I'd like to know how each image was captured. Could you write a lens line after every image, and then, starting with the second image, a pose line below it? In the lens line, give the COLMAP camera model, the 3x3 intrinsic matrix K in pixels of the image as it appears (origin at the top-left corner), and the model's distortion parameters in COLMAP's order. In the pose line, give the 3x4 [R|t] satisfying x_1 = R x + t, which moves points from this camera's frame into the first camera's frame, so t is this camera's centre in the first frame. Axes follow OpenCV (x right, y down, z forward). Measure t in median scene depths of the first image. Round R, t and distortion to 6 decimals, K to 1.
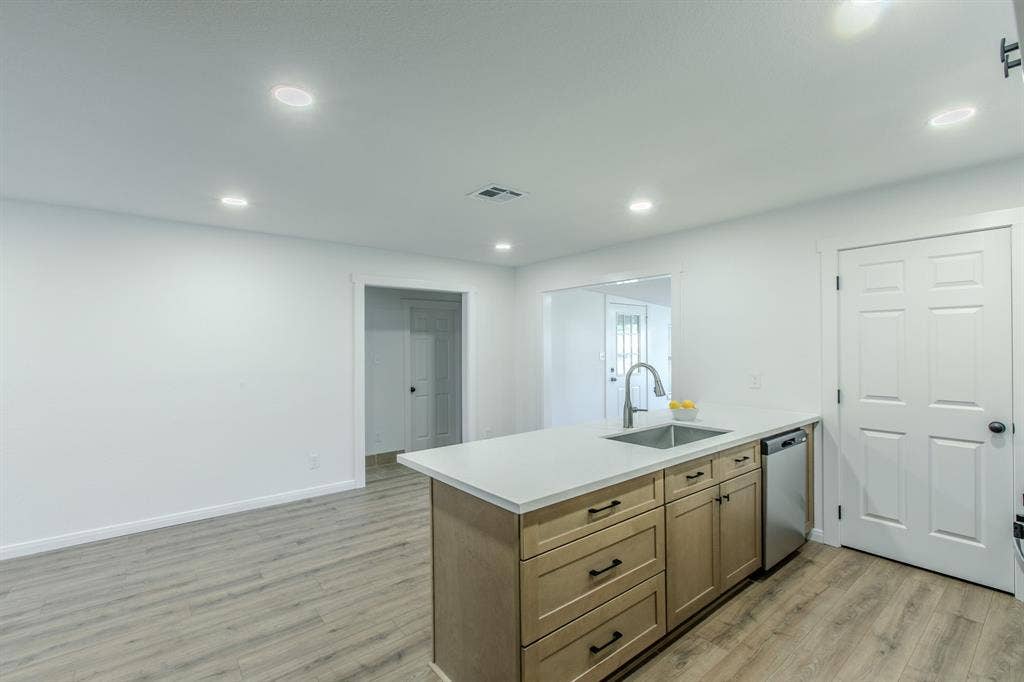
lens RADIAL K [[455.2, 0, 512.0], [0, 455.2, 341.0], [0, 0, 1]] dist [-0.000510, -0.000285]
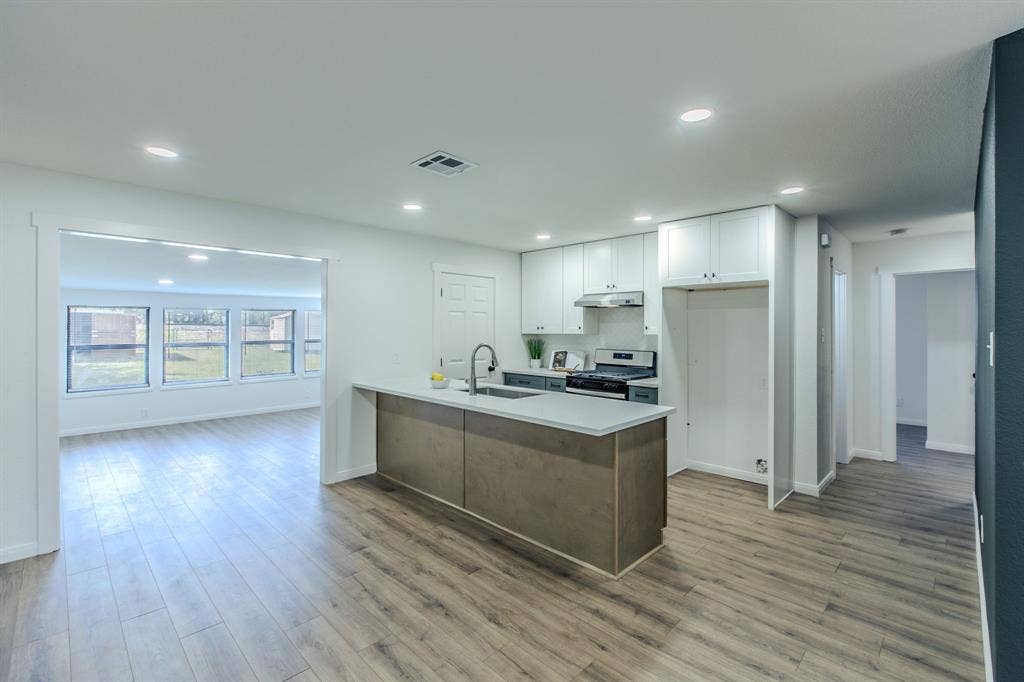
lens RADIAL K [[451.8, 0, 516.0], [0, 451.8, 326.5], [0, 0, 1]] dist [0.003120, -0.000266]
pose [[-0.121127, 0.014730, 0.992528, -1.073531], [-0.011403, 0.999803, -0.016230, 0.019255], [-0.992572, -0.013284, -0.120935, 1.092897]]
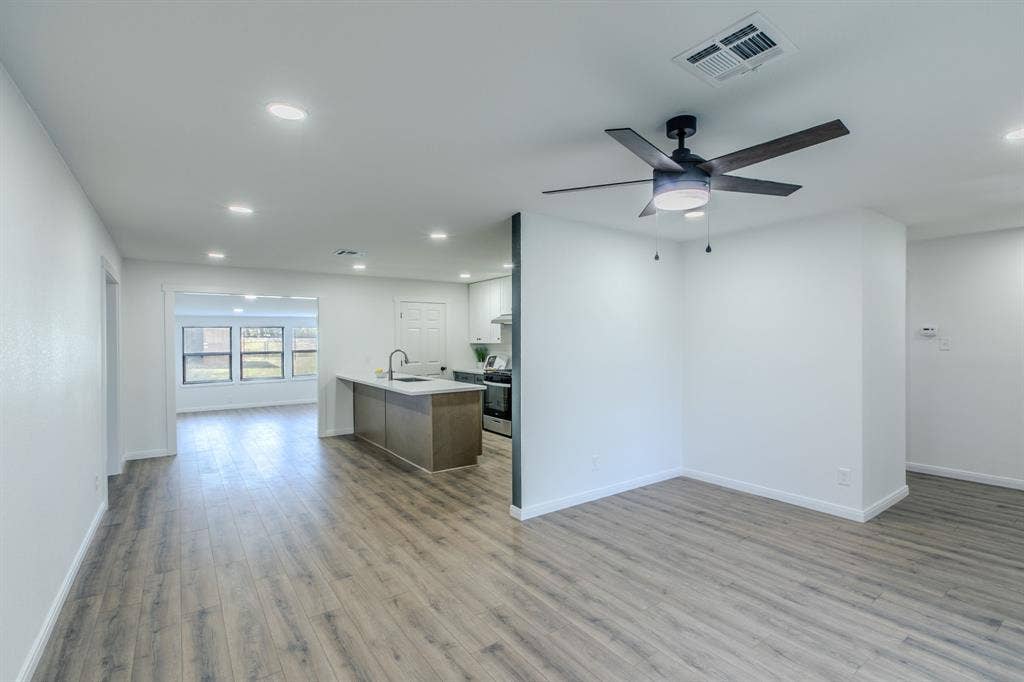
lens RADIAL K [[470.0, 0, 512.0], [0, 470.0, 341.0], [0, 0, 1]] dist [0.001644, 0.000267]
pose [[0.058364, 0.006533, 0.998274, -1.987422], [-0.005722, 0.999964, -0.006210, 0.020461], [-0.998279, -0.005349, 0.058399, 0.331450]]
